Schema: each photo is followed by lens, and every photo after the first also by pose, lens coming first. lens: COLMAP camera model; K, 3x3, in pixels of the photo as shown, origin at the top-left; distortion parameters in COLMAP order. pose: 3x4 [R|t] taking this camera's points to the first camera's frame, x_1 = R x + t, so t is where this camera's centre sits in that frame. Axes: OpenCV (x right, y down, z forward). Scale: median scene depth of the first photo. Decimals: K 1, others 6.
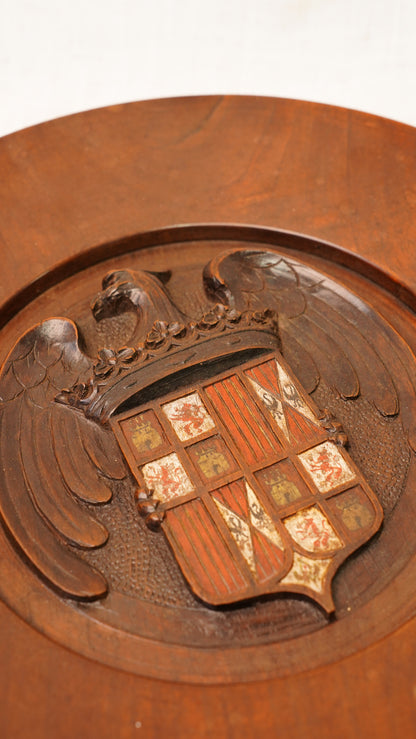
lens RADIAL K [[1159.1, 0, 211.5], [0, 1159.1, 369.3], [0, 0, 1]] dist [0.300935, 0.104029]
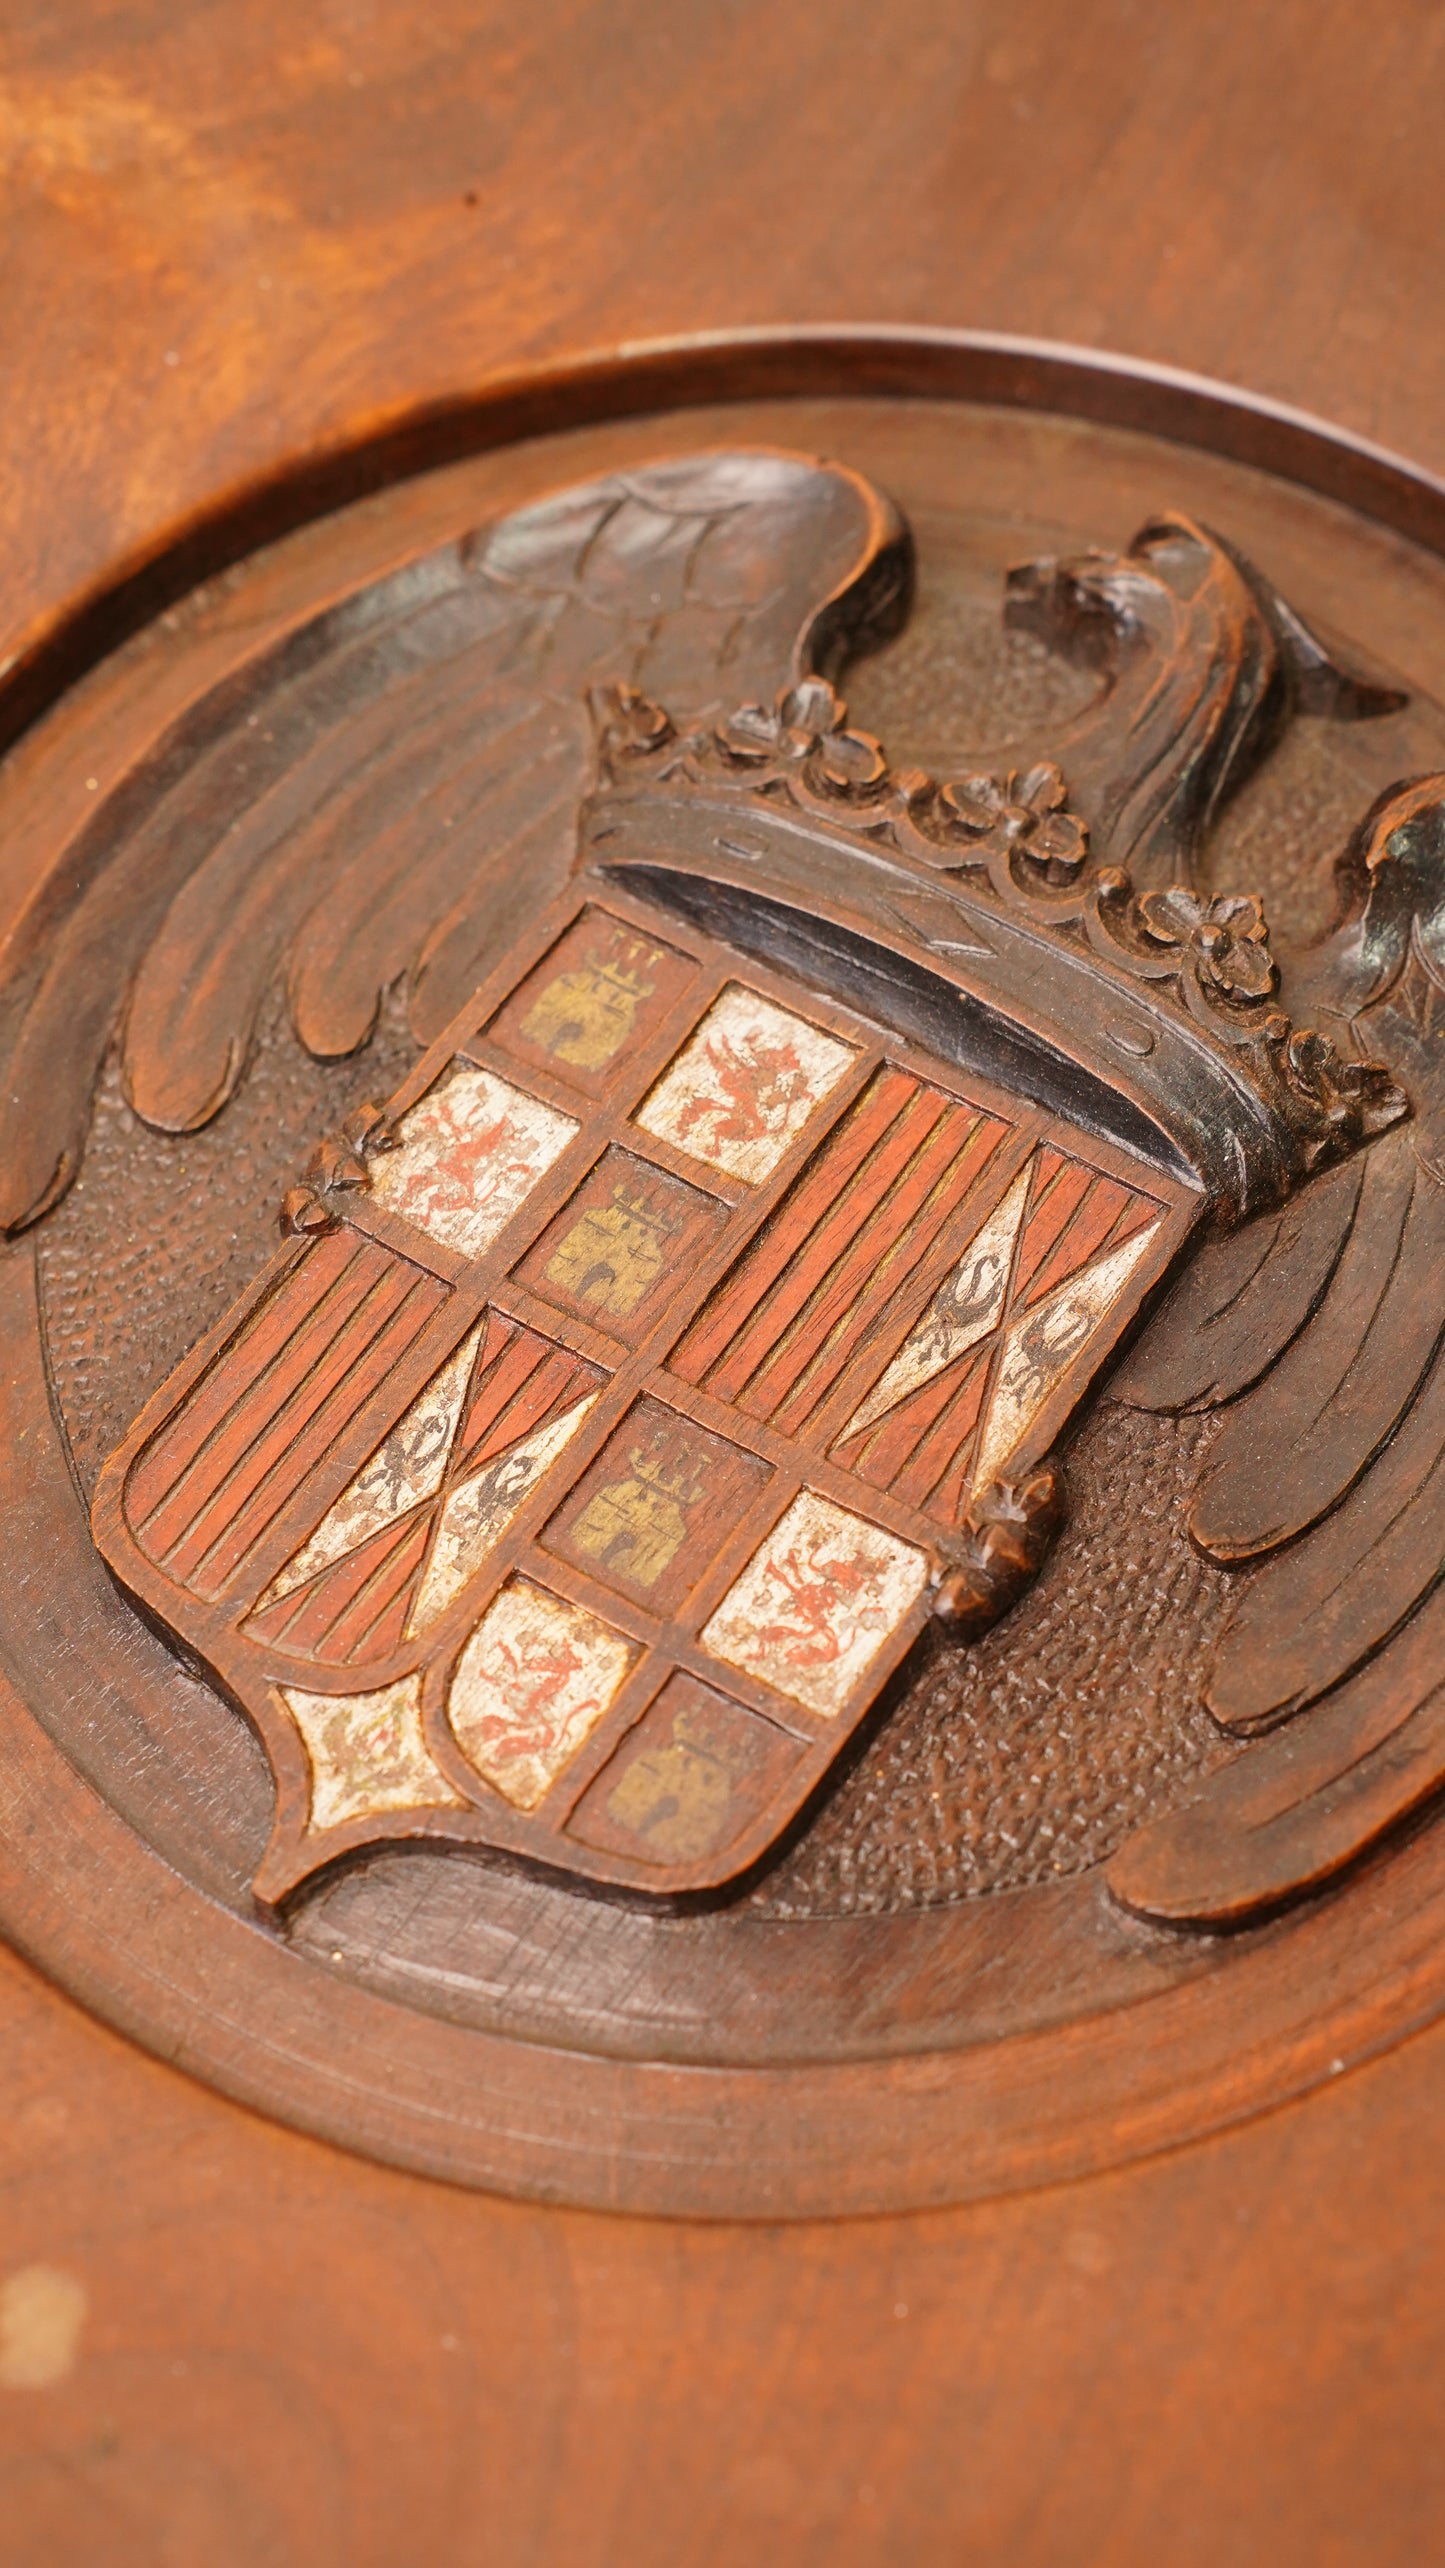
lens RADIAL K [[4027.7, 0, 734.6], [0, 4027.7, 1283.4], [0, 0, 1]] dist [0.300935, 0.104029]
pose [[0.495215, 0.754359, -0.430934, 0.415114], [-0.646970, 0.651269, 0.396584, -0.296658], [0.579821, 0.082407, 0.810566, 0.281757]]
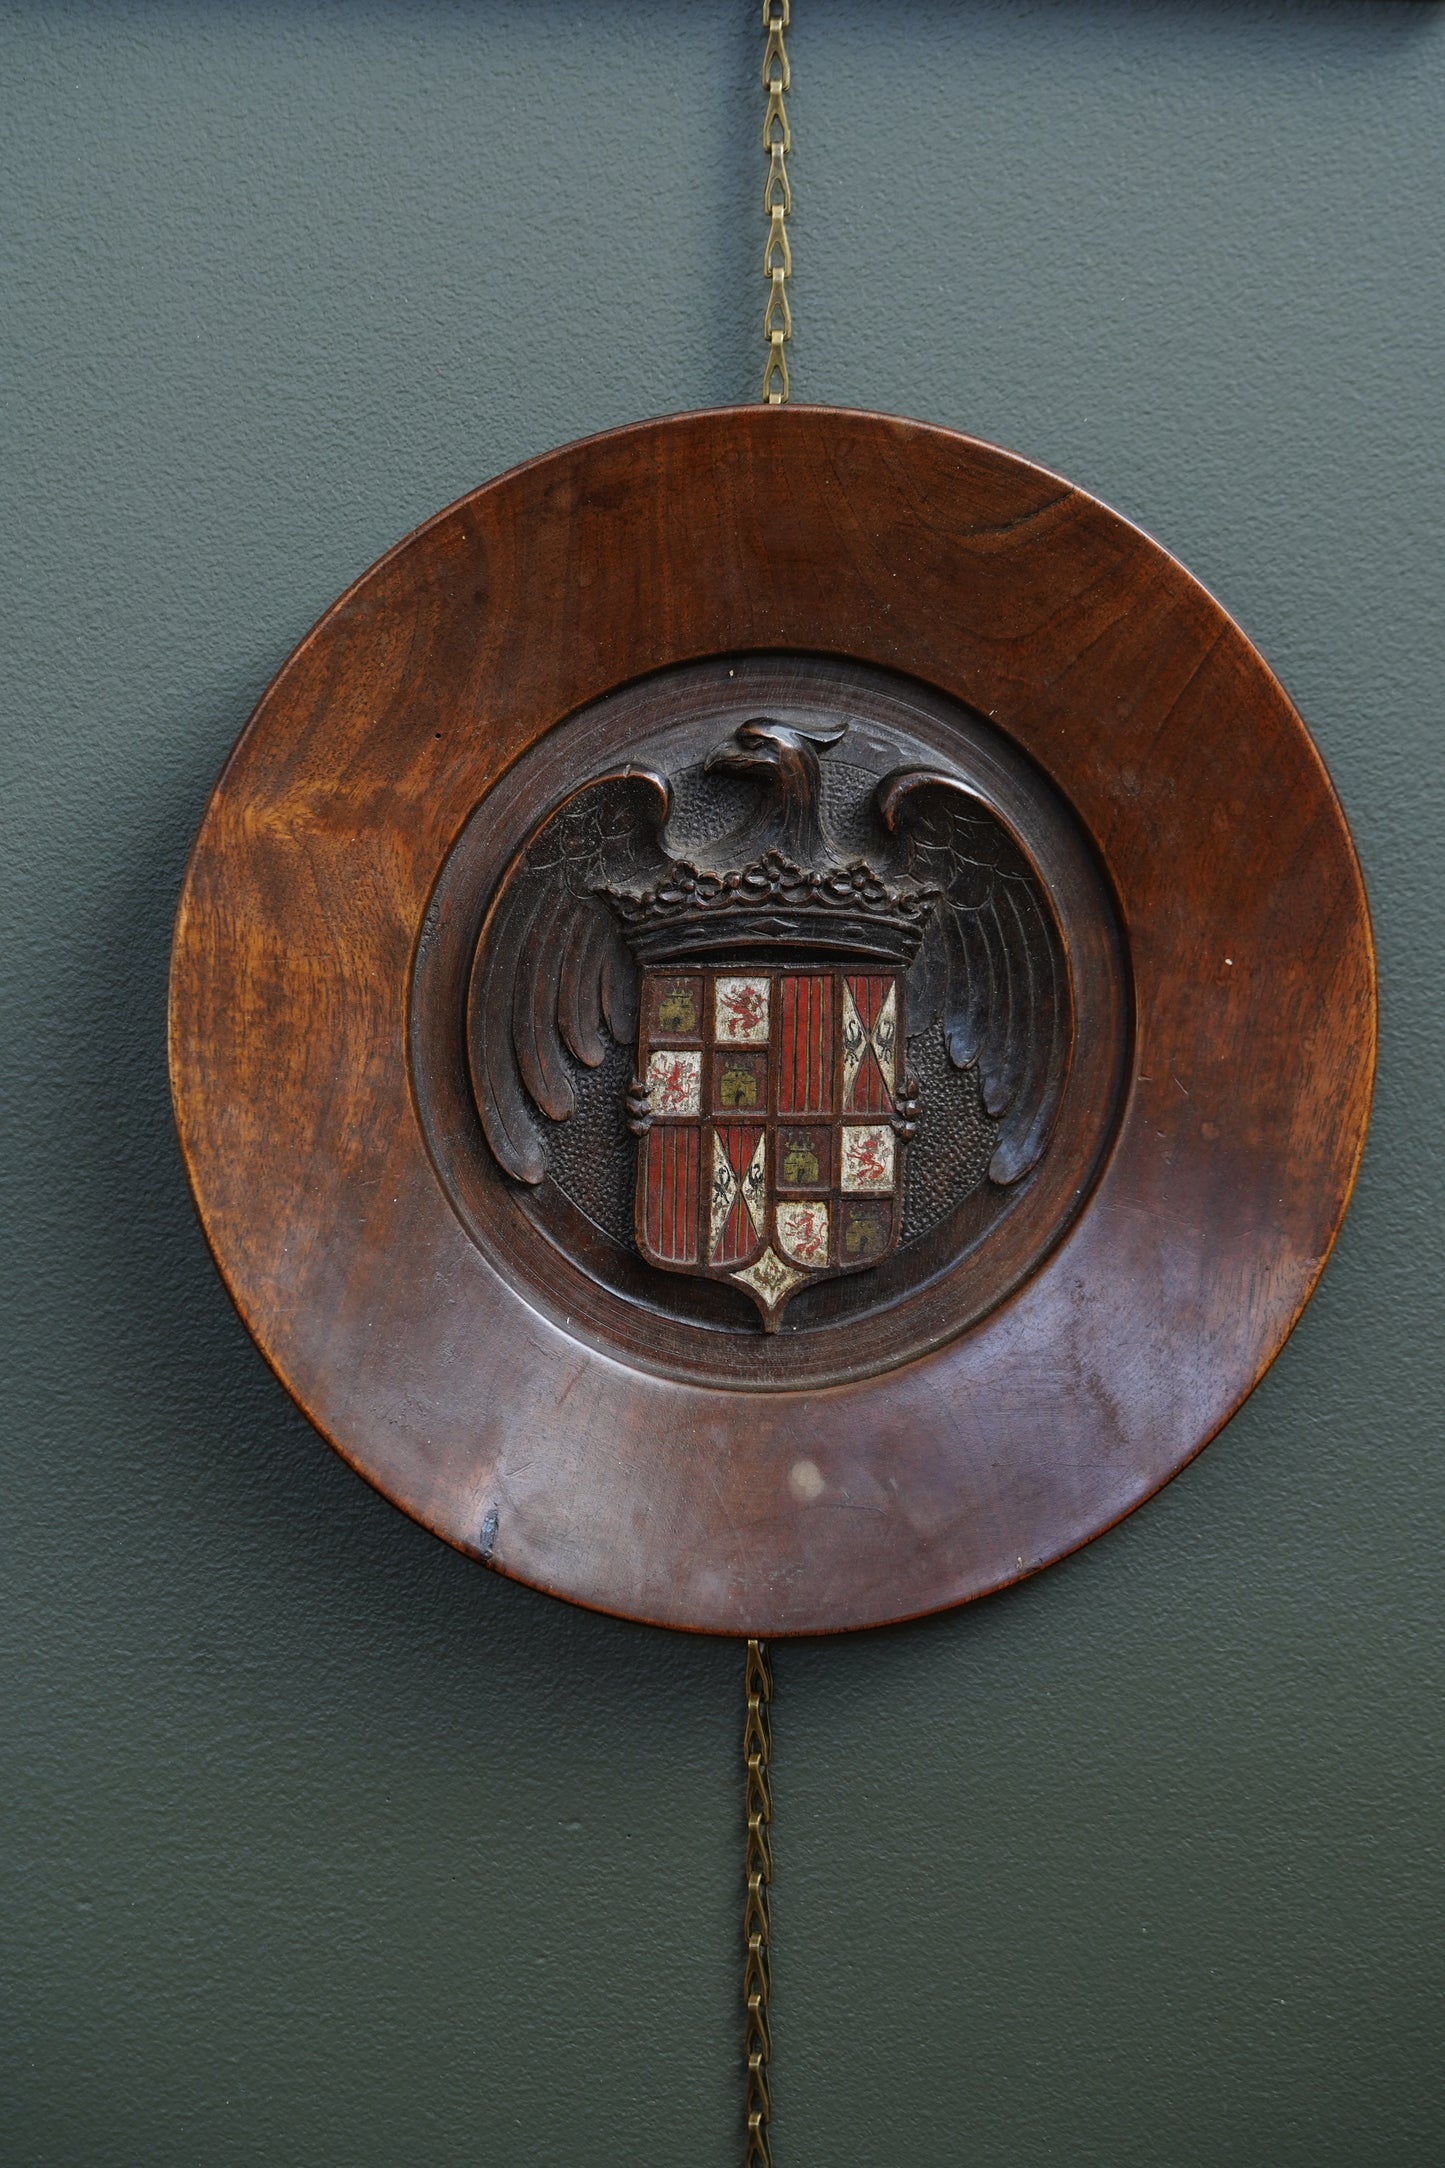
lens RADIAL K [[6096.7, 0, 682.8], [0, 6096.7, 1088.0], [0, 0, 1]] dist [-0.140043, -0.894096]
pose [[0.888094, 0.446718, 0.108312, -0.467196], [-0.401484, 0.639111, 0.656009, -2.542250], [0.223828, -0.626084, 0.746941, -2.004398]]
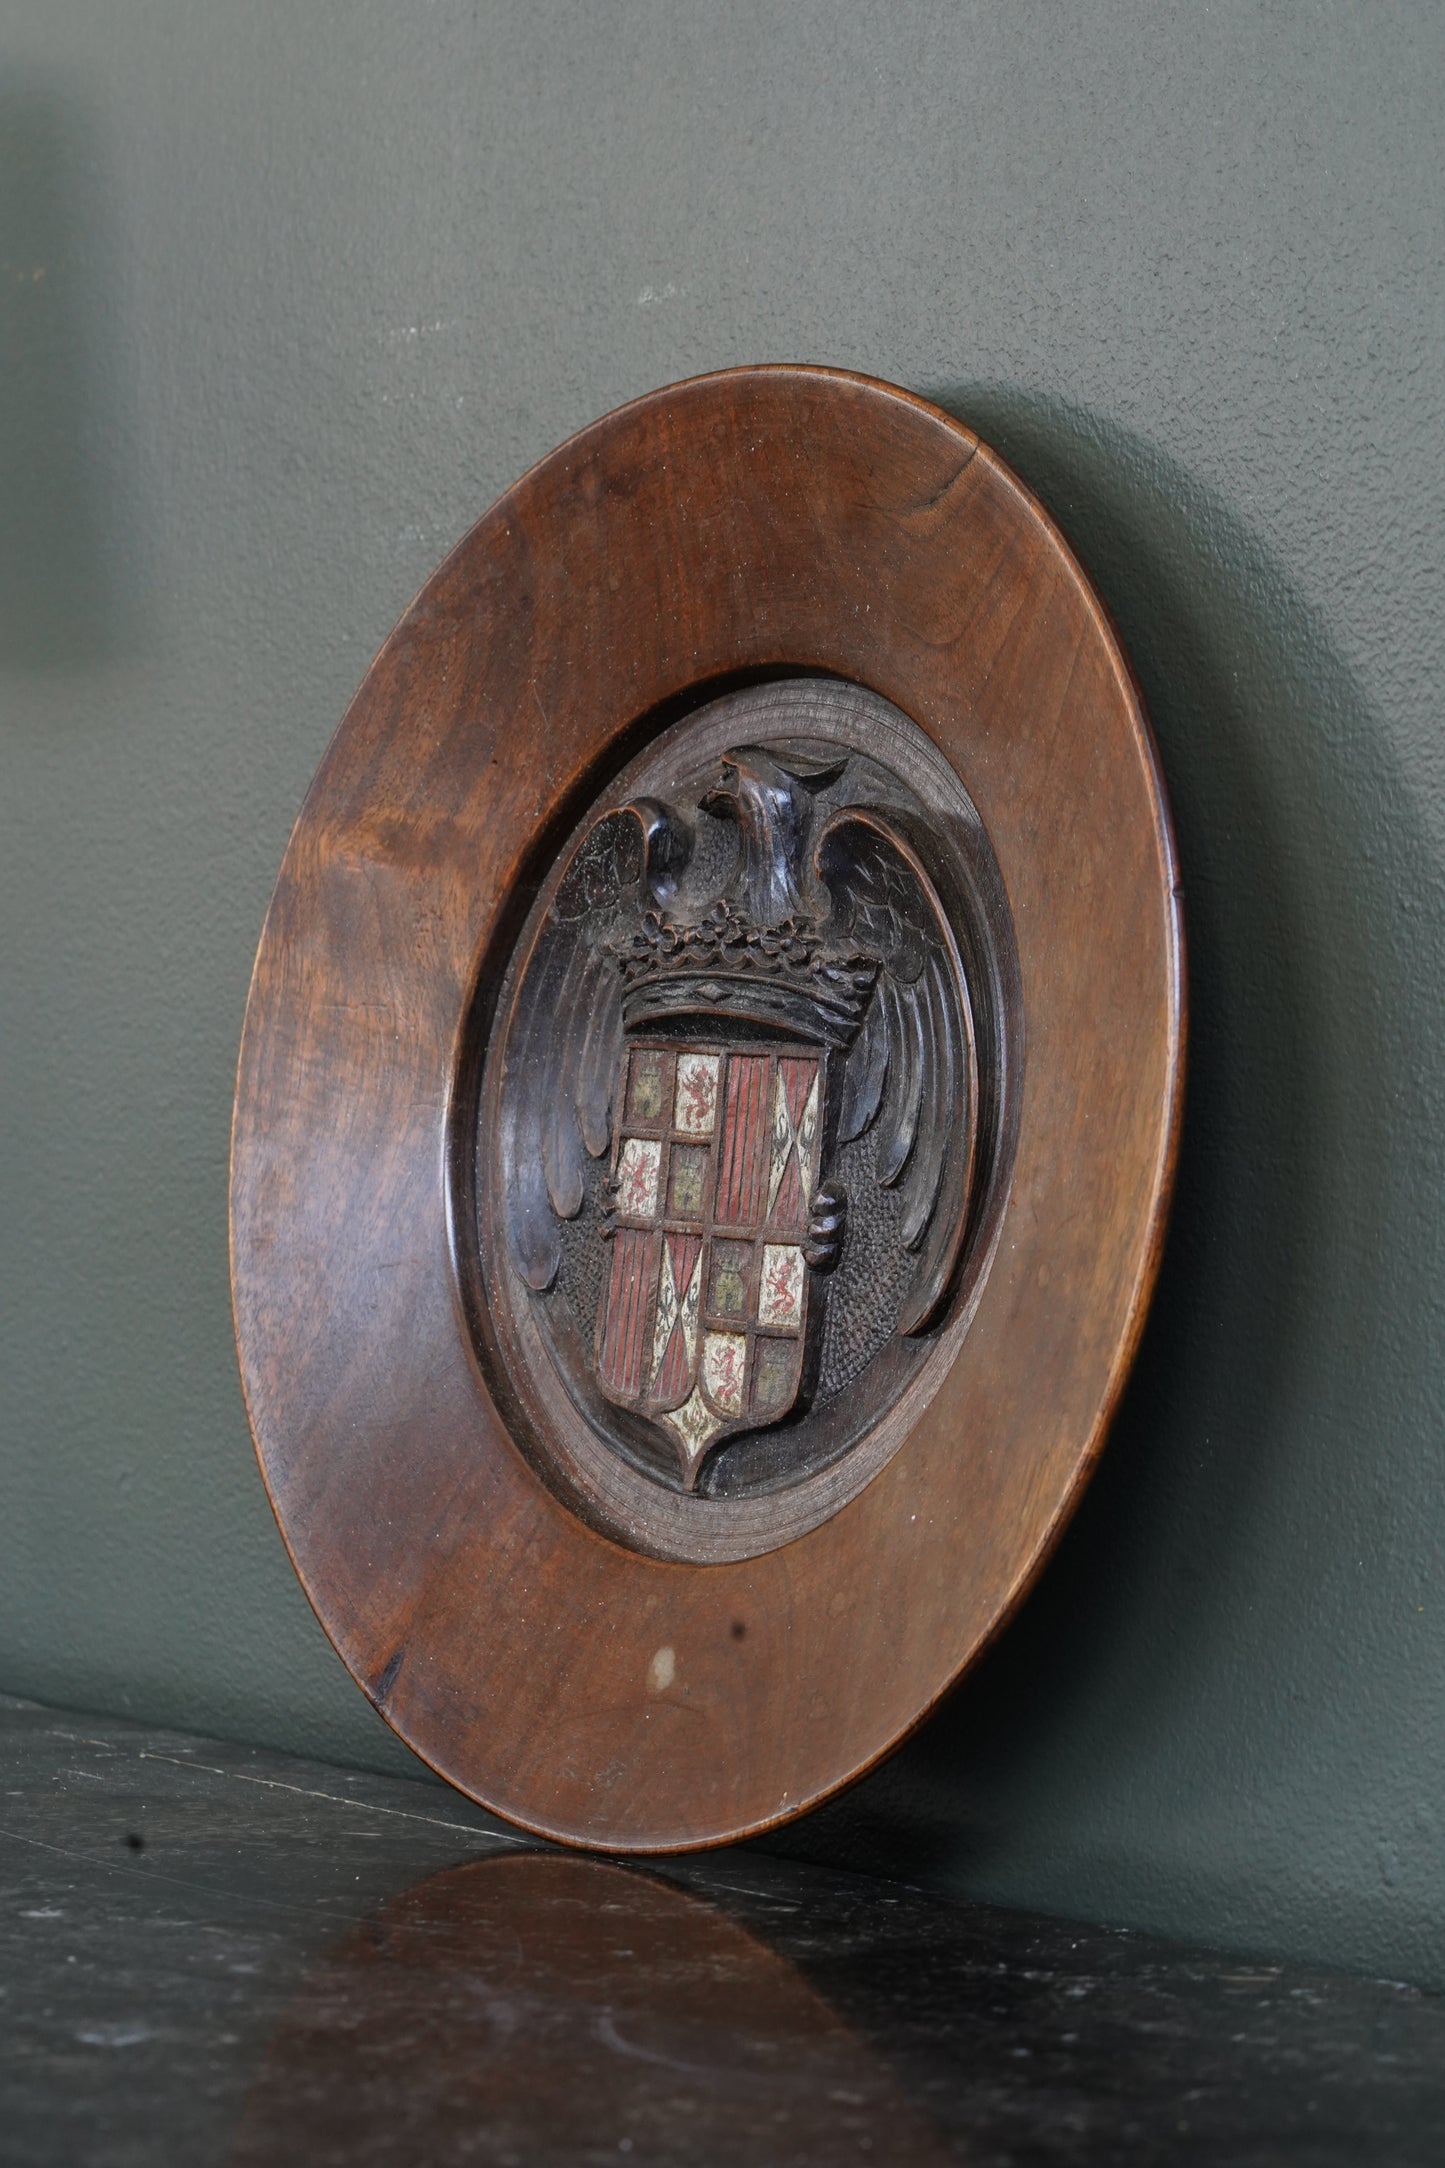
lens RADIAL K [[6096.7, 0, 682.8], [0, 6096.7, 1088.0], [0, 0, 1]] dist [-0.140043, -0.894096]
pose [[0.525697, 0.490095, -0.695305, 2.288126], [0.168861, 0.740974, 0.649956, -2.124038], [0.833743, -0.459090, 0.306771, 0.009970]]
